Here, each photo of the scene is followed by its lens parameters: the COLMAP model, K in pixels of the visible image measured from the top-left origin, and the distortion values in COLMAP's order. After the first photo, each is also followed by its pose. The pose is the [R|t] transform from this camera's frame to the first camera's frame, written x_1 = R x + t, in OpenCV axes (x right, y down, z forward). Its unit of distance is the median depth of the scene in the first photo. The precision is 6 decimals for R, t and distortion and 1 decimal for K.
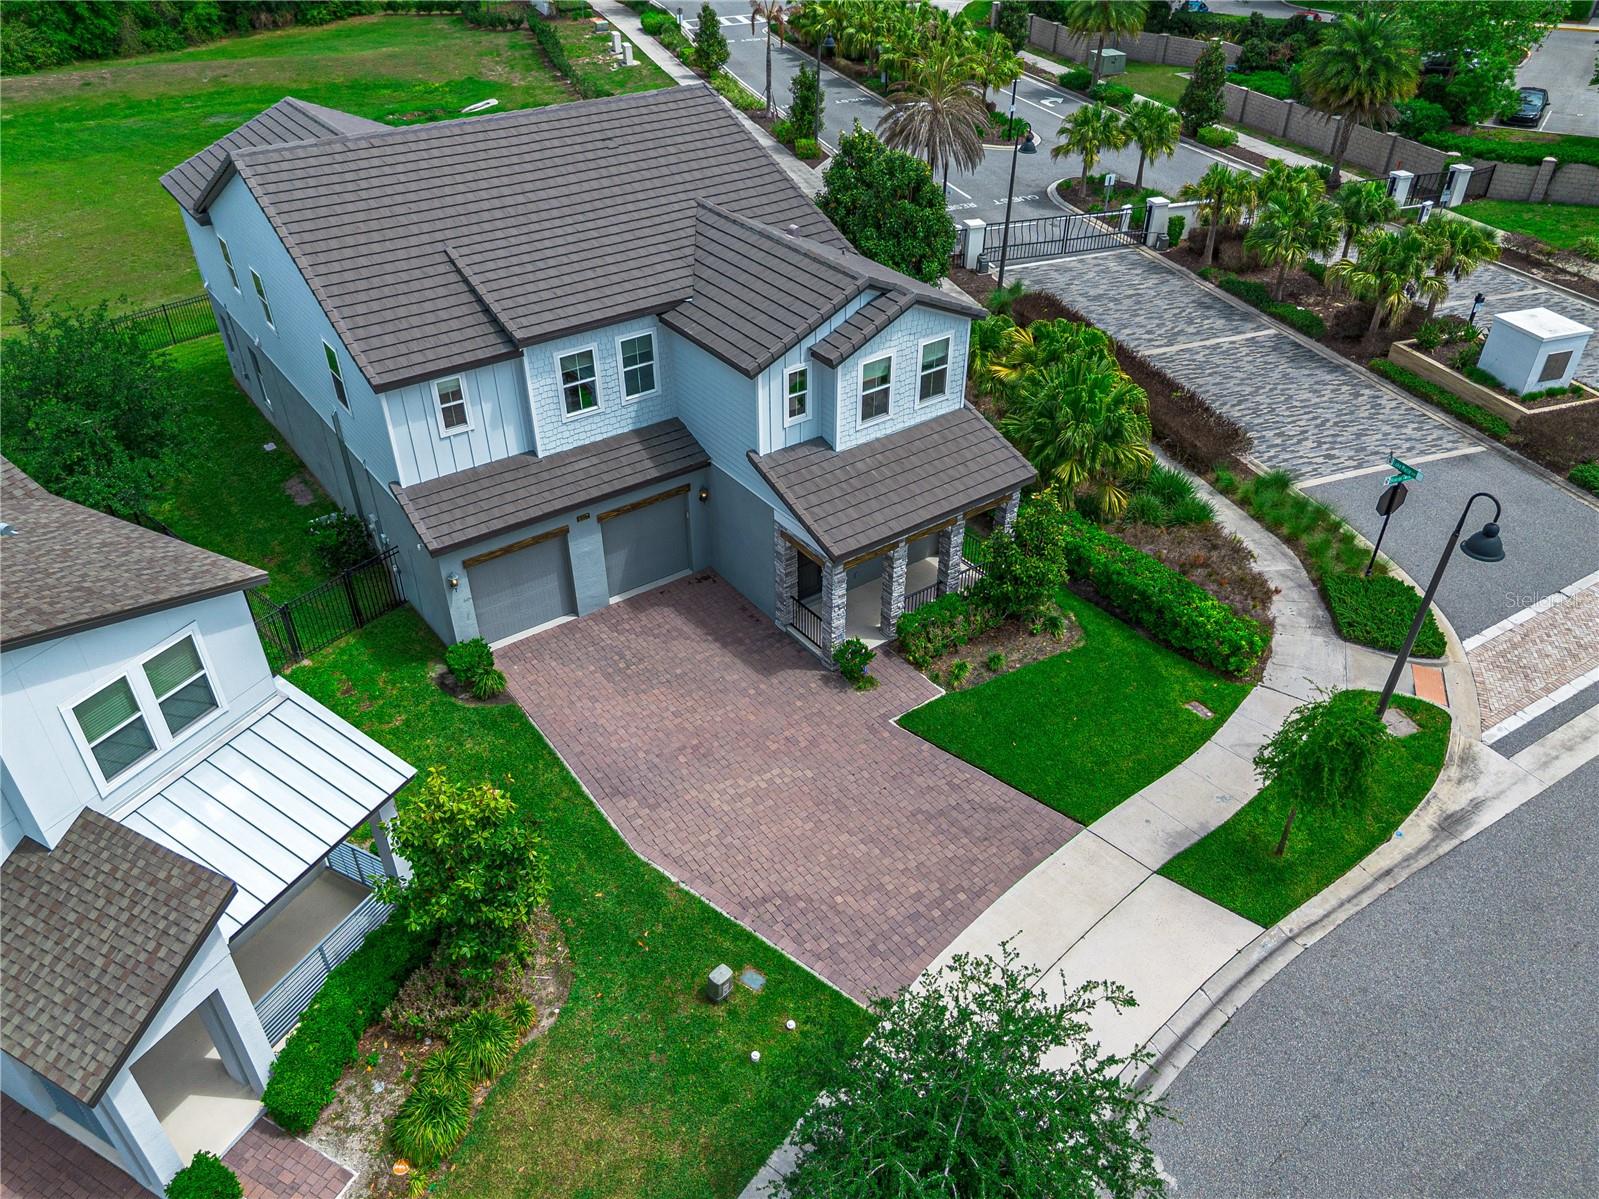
lens RADIAL K [[1163.5, 0, 799.5], [0, 1163.5, 599.5], [0, 0, 1]] dist [0.010338, 0.000587]
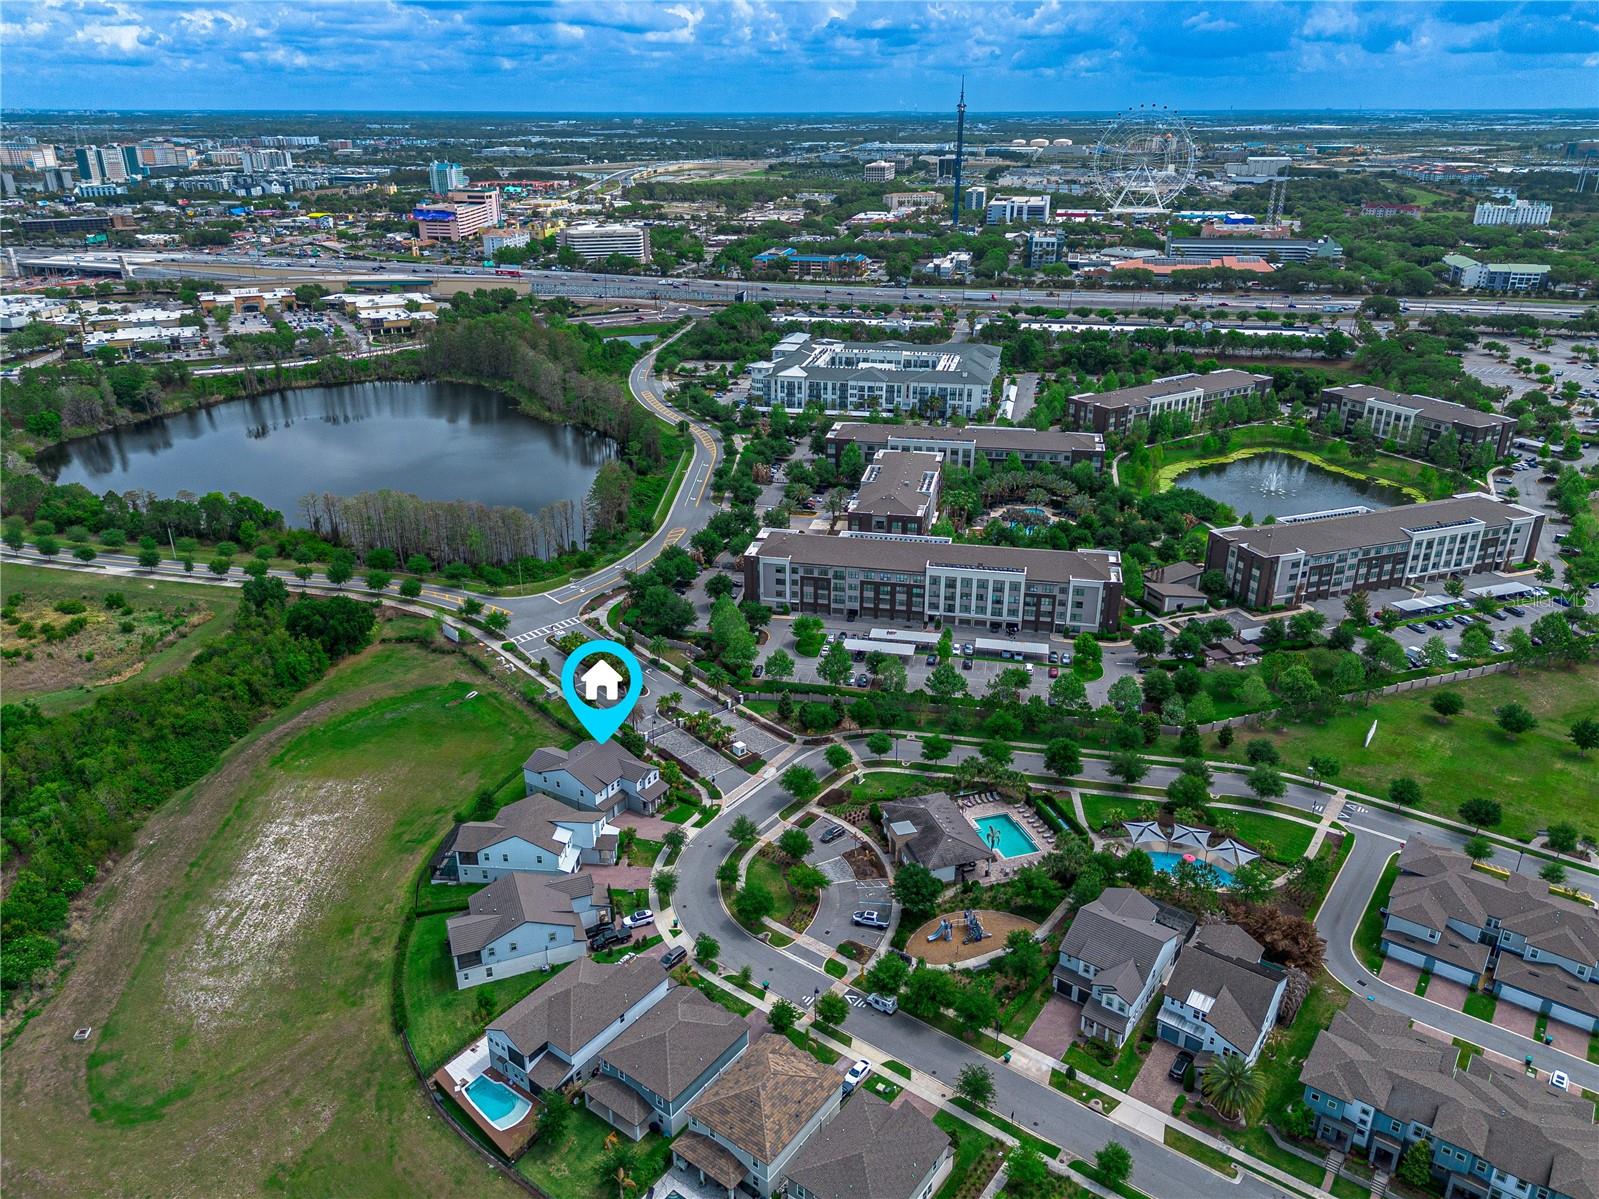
lens RADIAL K [[1119.8, 0, 799.5], [0, 1119.8, 599.5], [0, 0, 1]] dist [0.024354, 0.000761]
pose [[0.926976, -0.146988, 0.345124, -1.434858], [0.215664, 0.961607, -0.169710, 0.155960], [-0.306929, 0.231748, 0.923086, -6.650173]]
